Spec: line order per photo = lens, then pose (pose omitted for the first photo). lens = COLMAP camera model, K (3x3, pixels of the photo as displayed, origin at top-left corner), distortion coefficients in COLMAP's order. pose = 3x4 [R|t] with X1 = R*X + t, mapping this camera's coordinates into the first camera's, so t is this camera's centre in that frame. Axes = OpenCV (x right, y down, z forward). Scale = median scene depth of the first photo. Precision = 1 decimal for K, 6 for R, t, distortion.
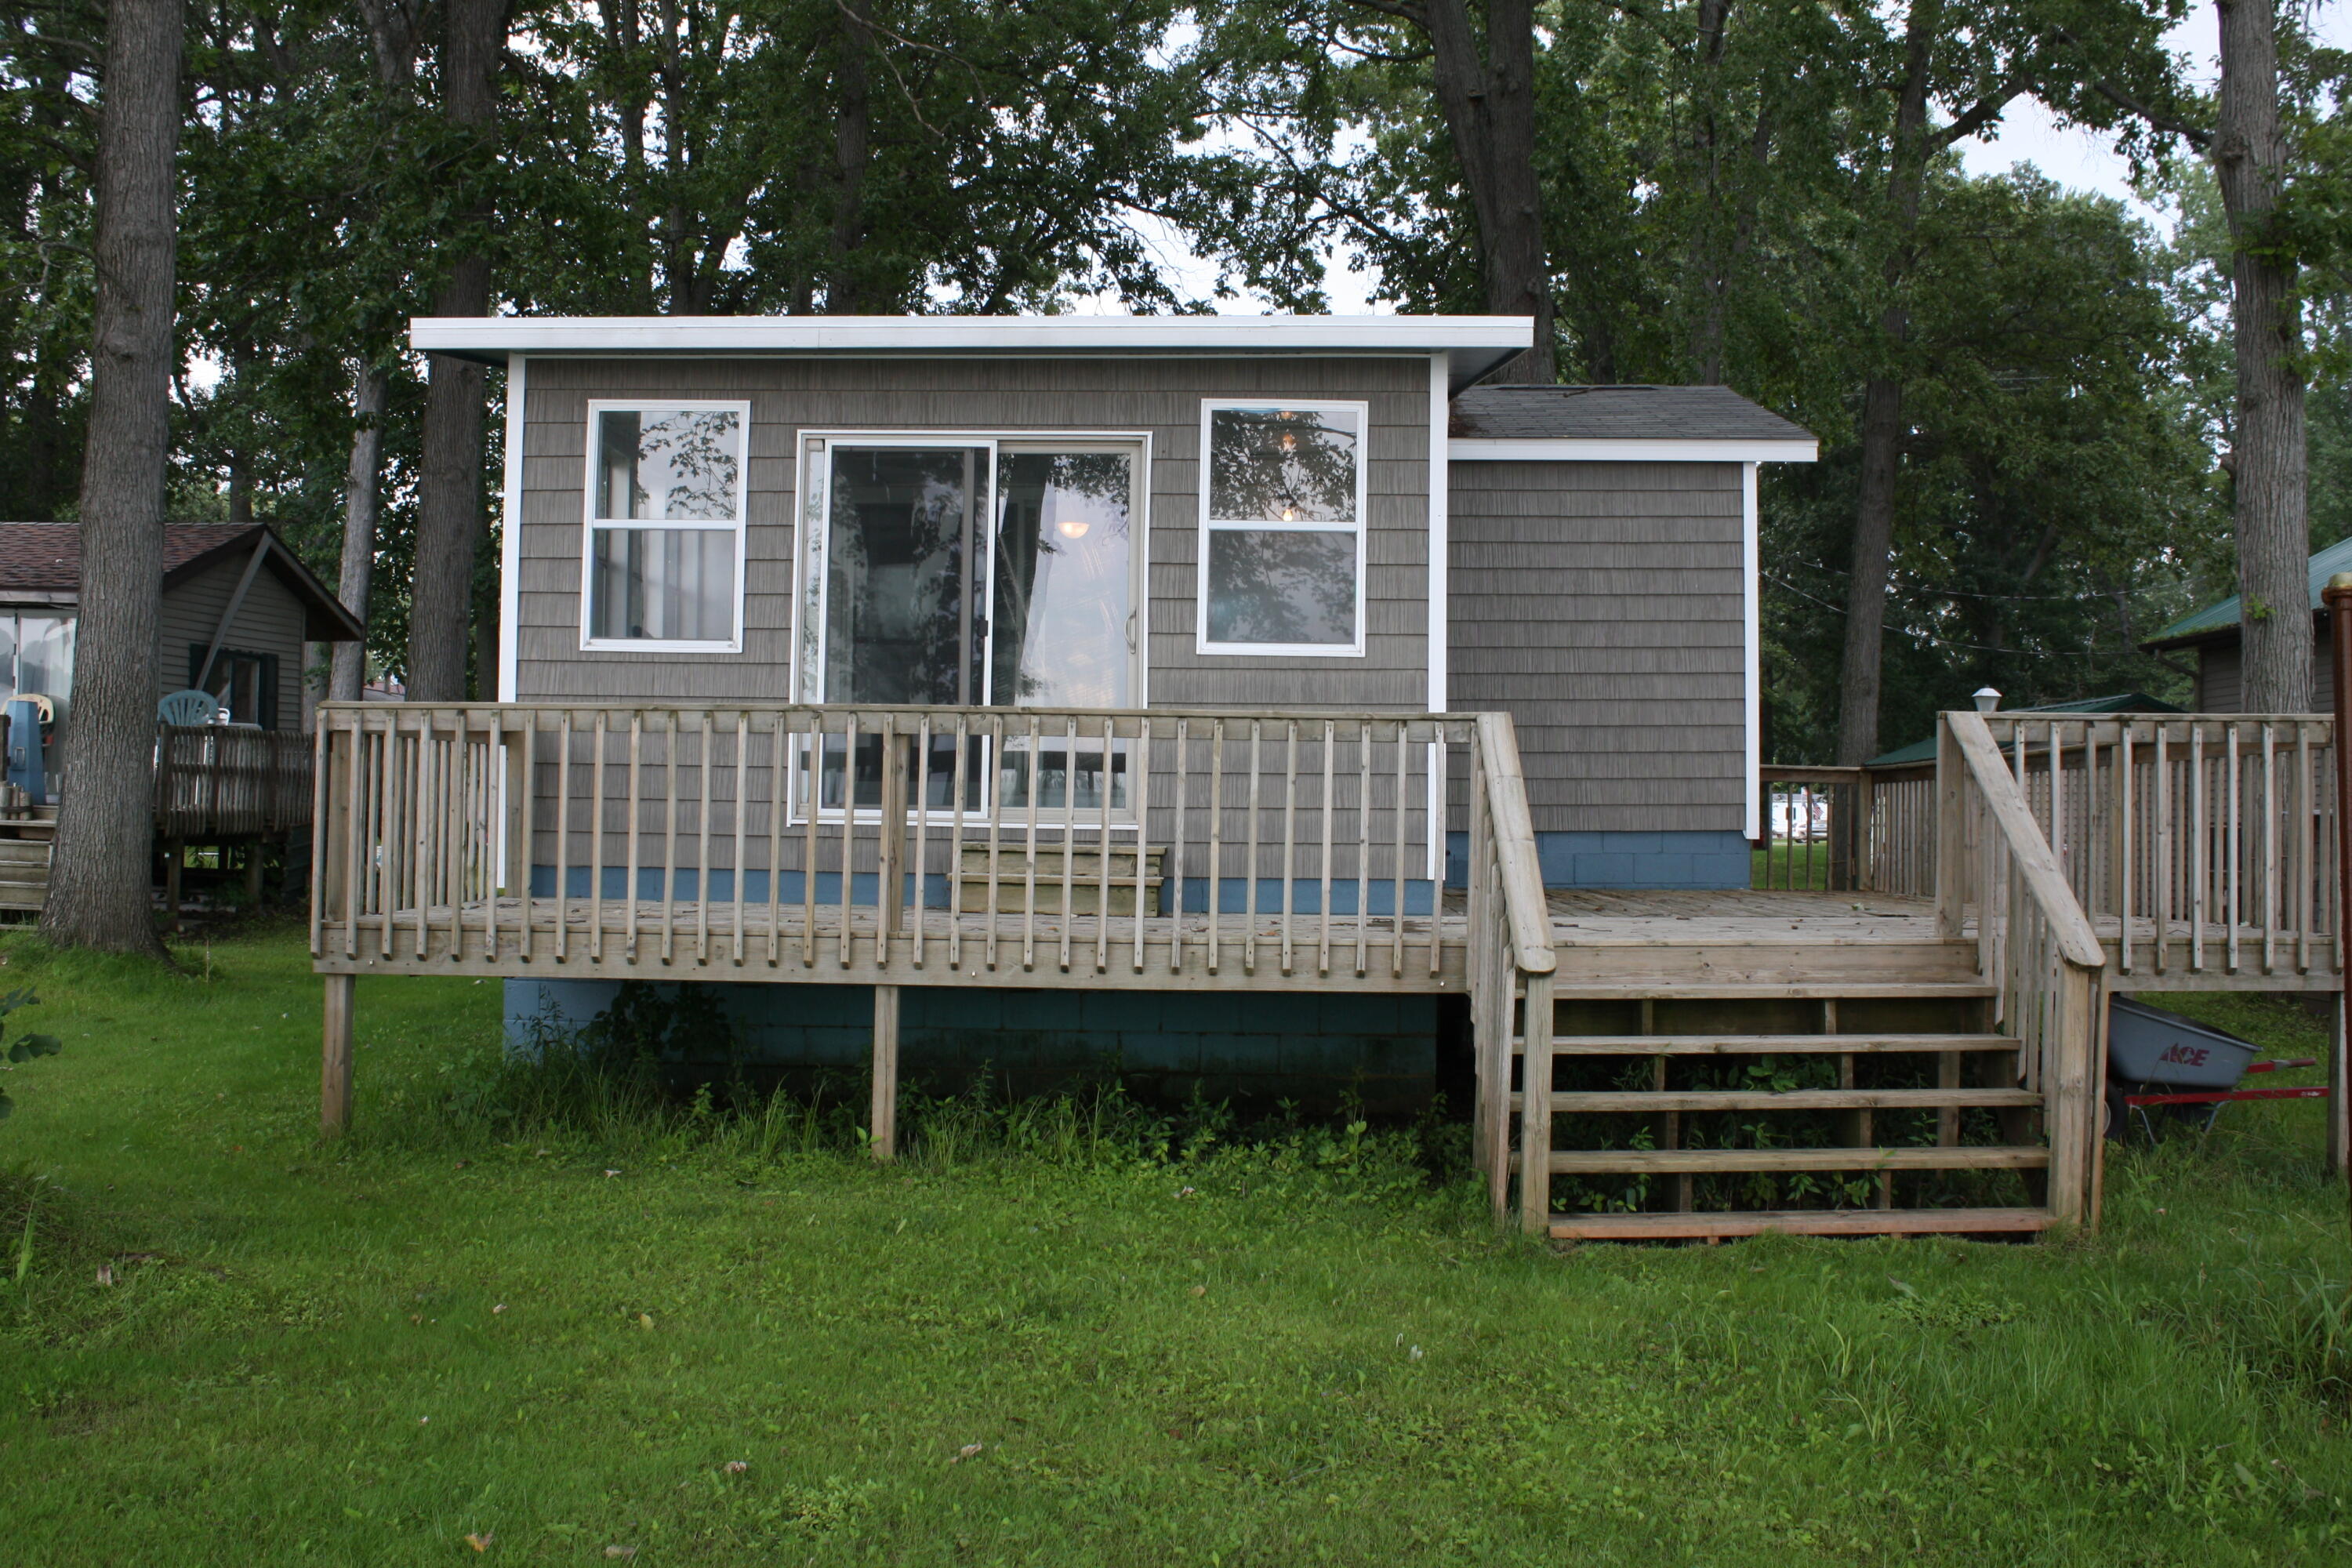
lens RADIAL K [[2191.2, 0, 1178.9], [0, 2191.2, 771.7], [0, 0, 1]] dist [-0.116219, 0.021740]
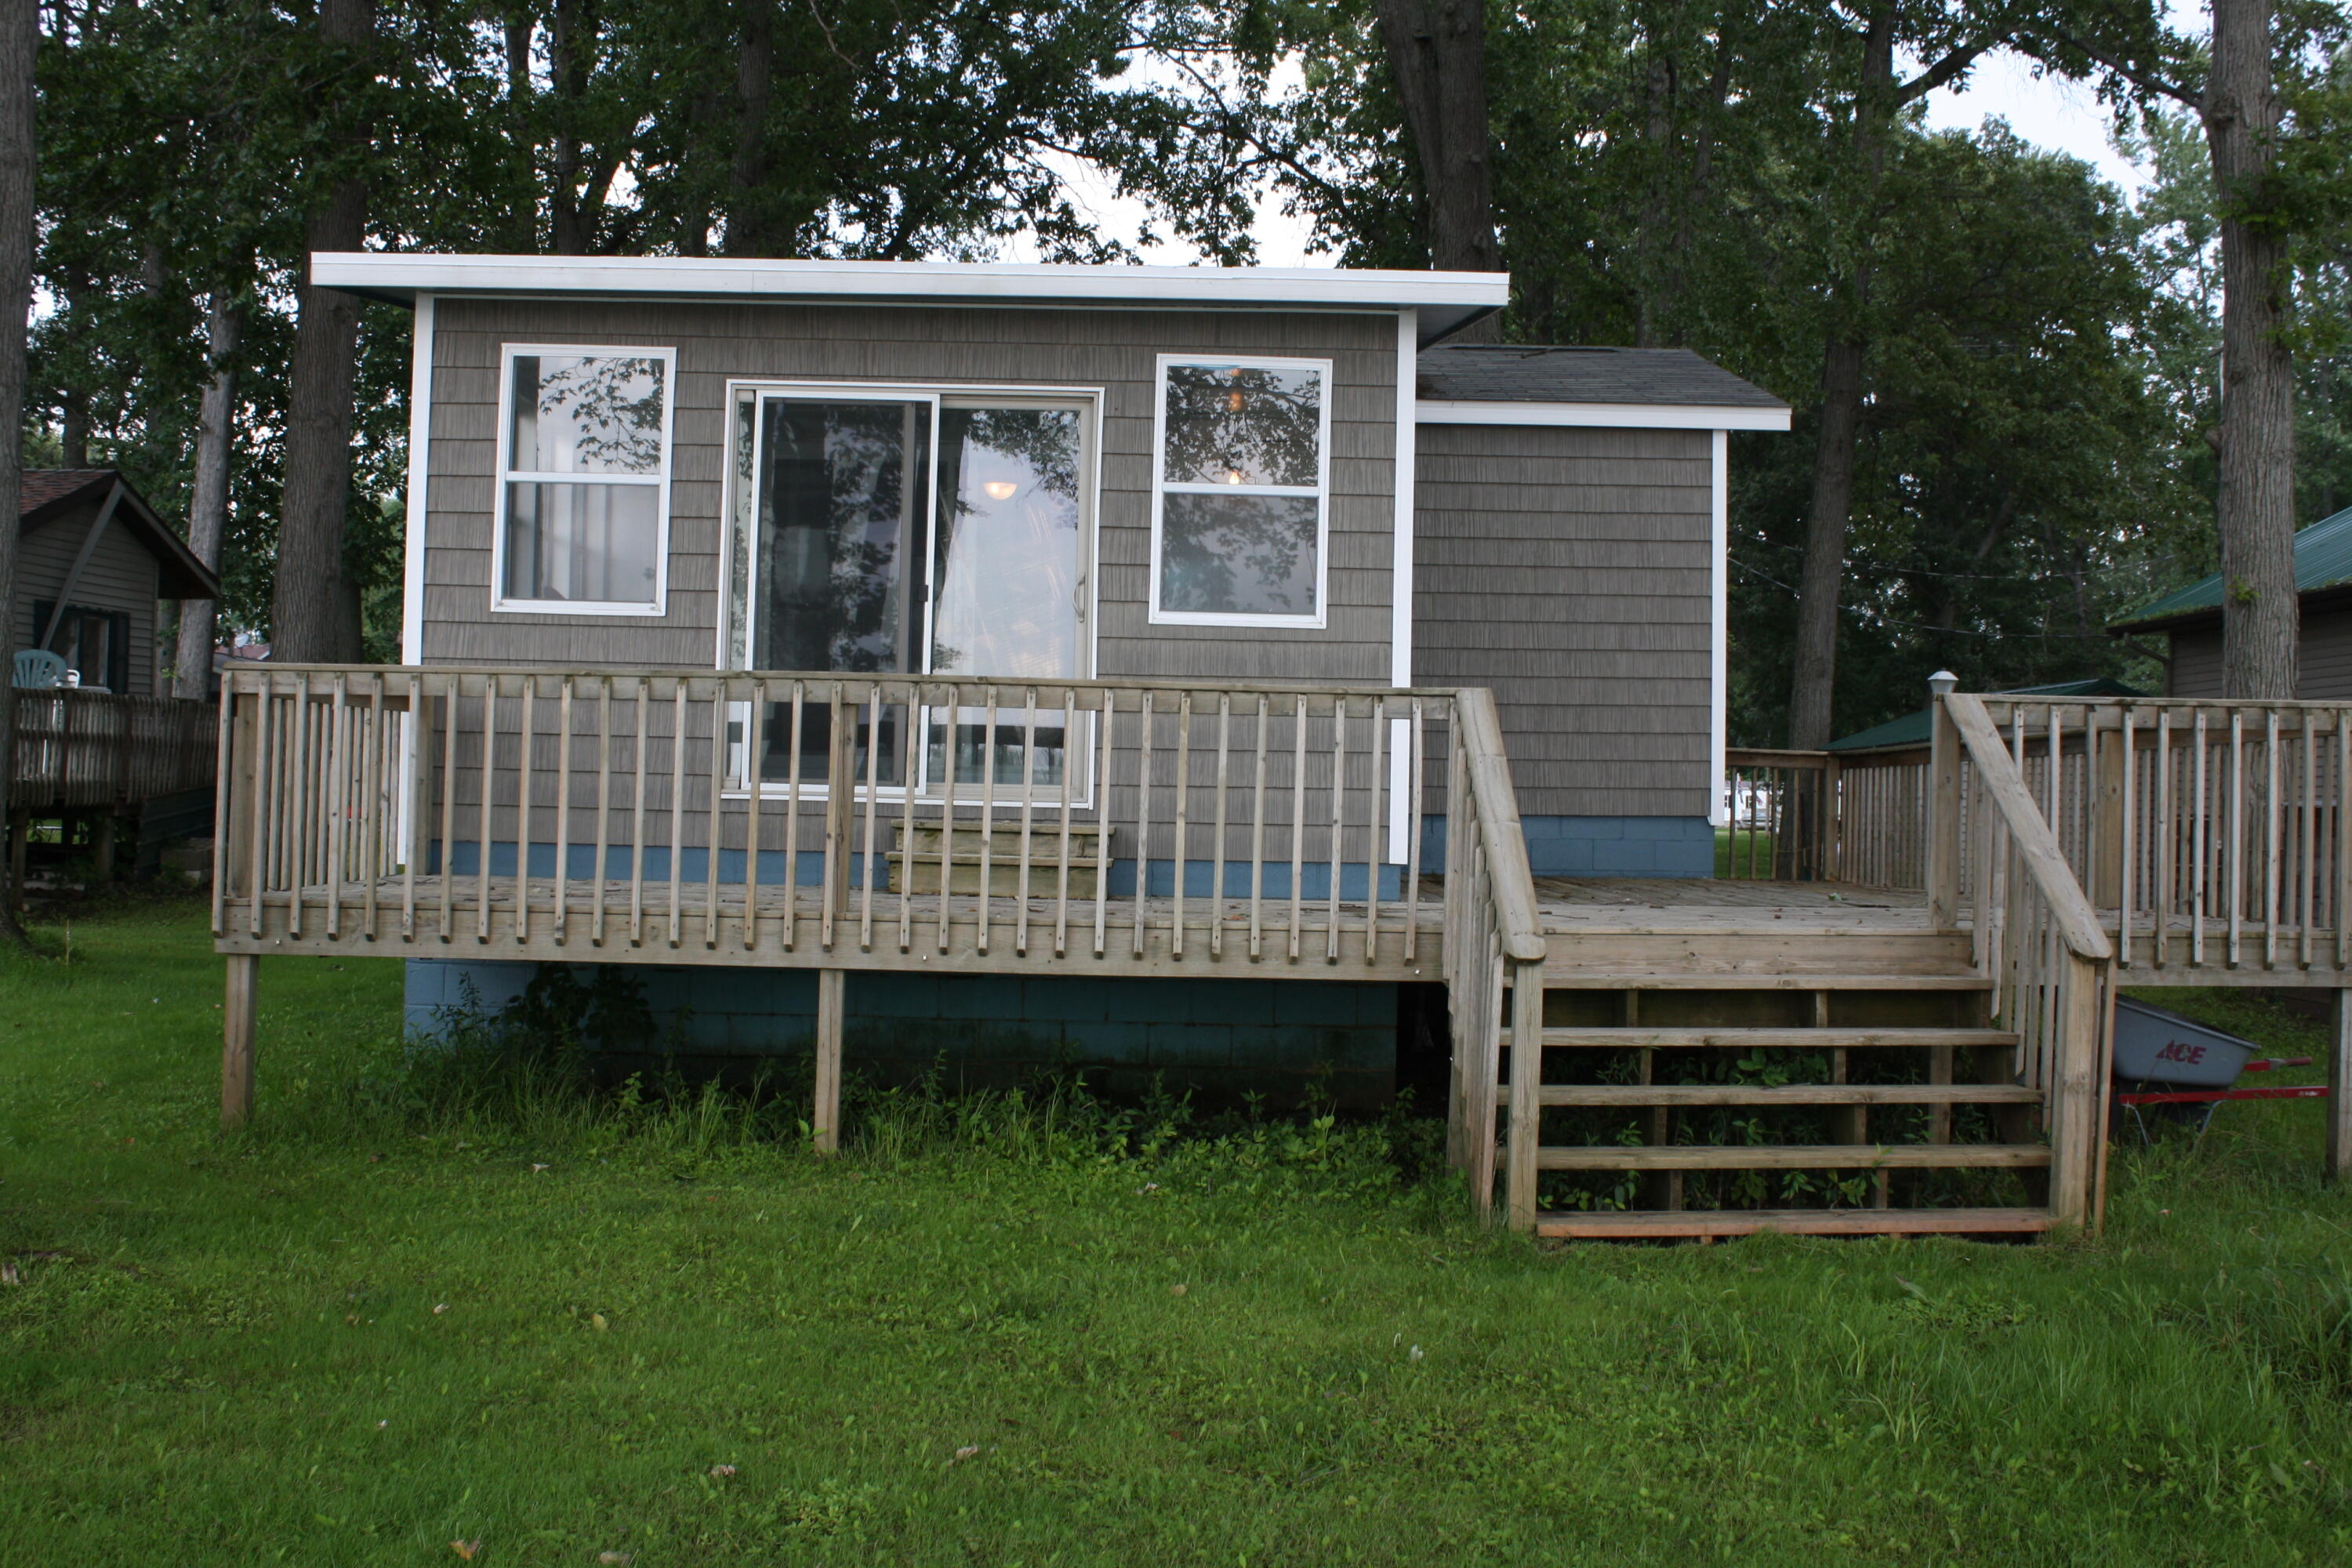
lens RADIAL K [[2332.3, 0, 1176.0], [0, 2332.3, 784.0], [0, 0, 1]] dist [-0.100418, -0.009318]
pose [[0.999016, 0.010119, 0.043180, -0.029517], [-0.010739, 0.999842, 0.014149, 0.001688], [-0.043030, -0.014599, 0.998967, -0.010830]]
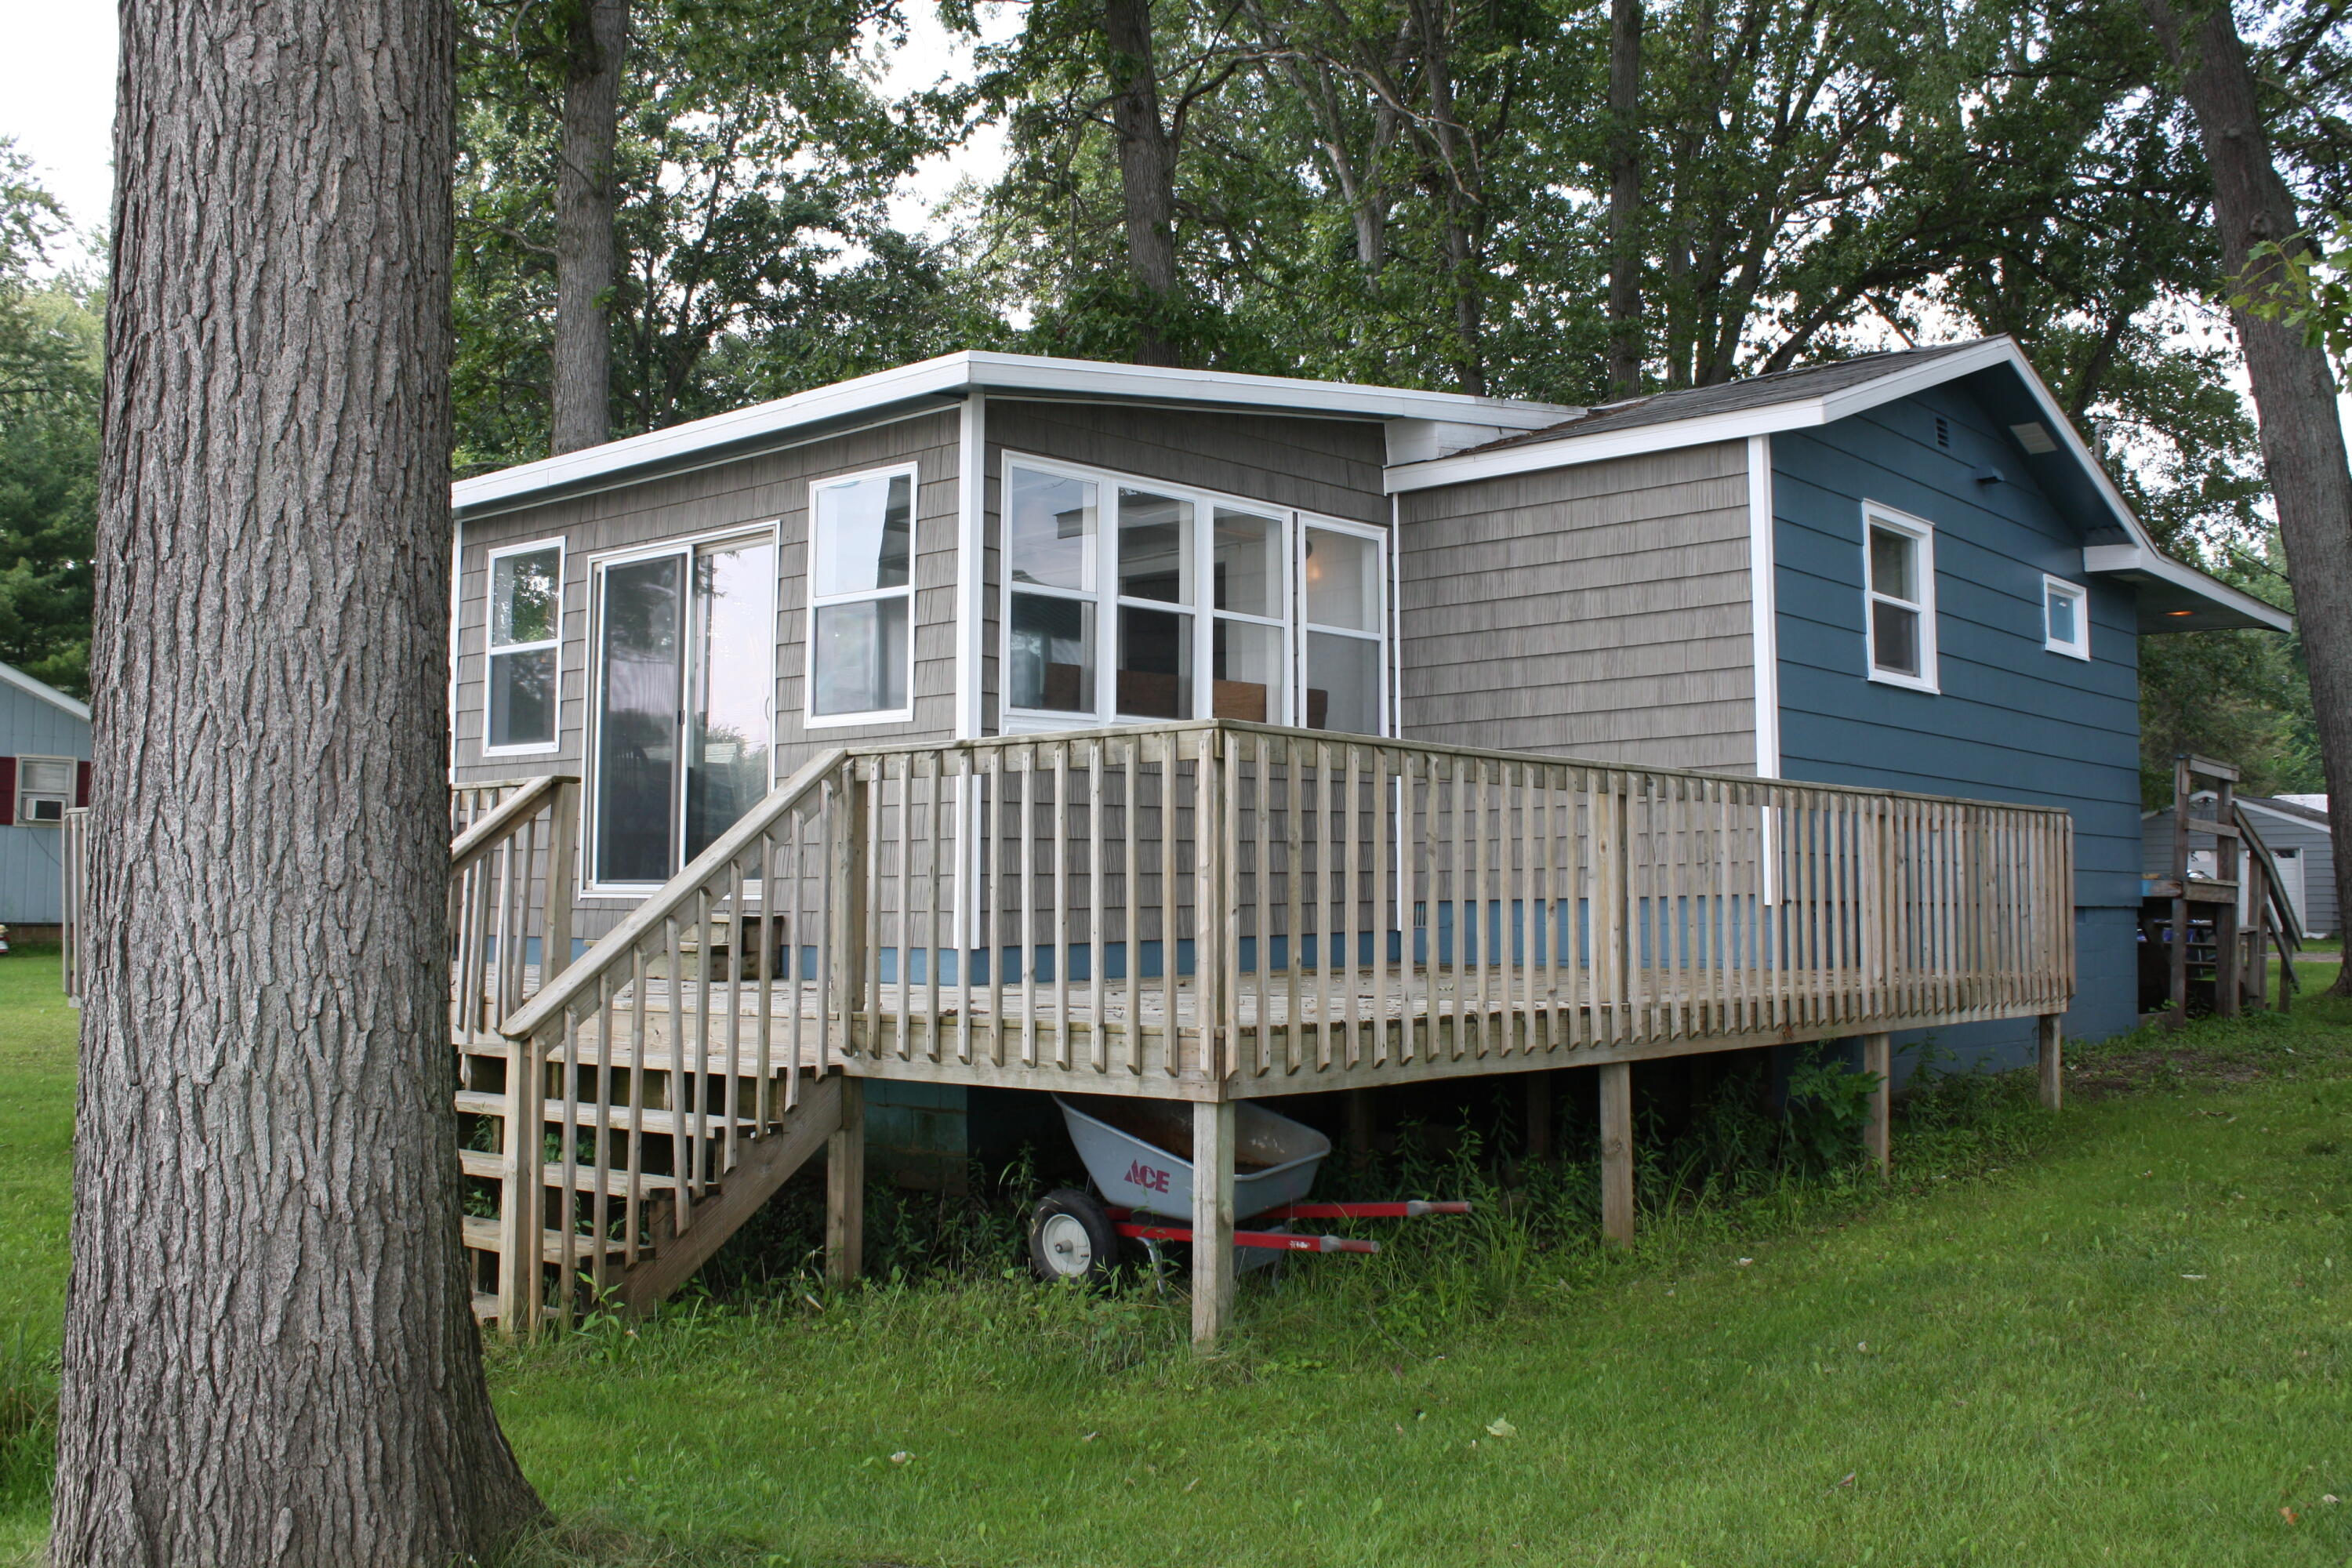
lens RADIAL K [[2177.9, 0, 1177.1], [0, 2177.9, 784.9], [0, 0, 1]] dist [-0.006395, 0.002247]
pose [[0.771485, -0.047833, -0.634447, 1.014631], [0.025373, 0.998690, -0.044440, 0.028206], [0.635742, 0.018187, 0.771688, 0.412912]]
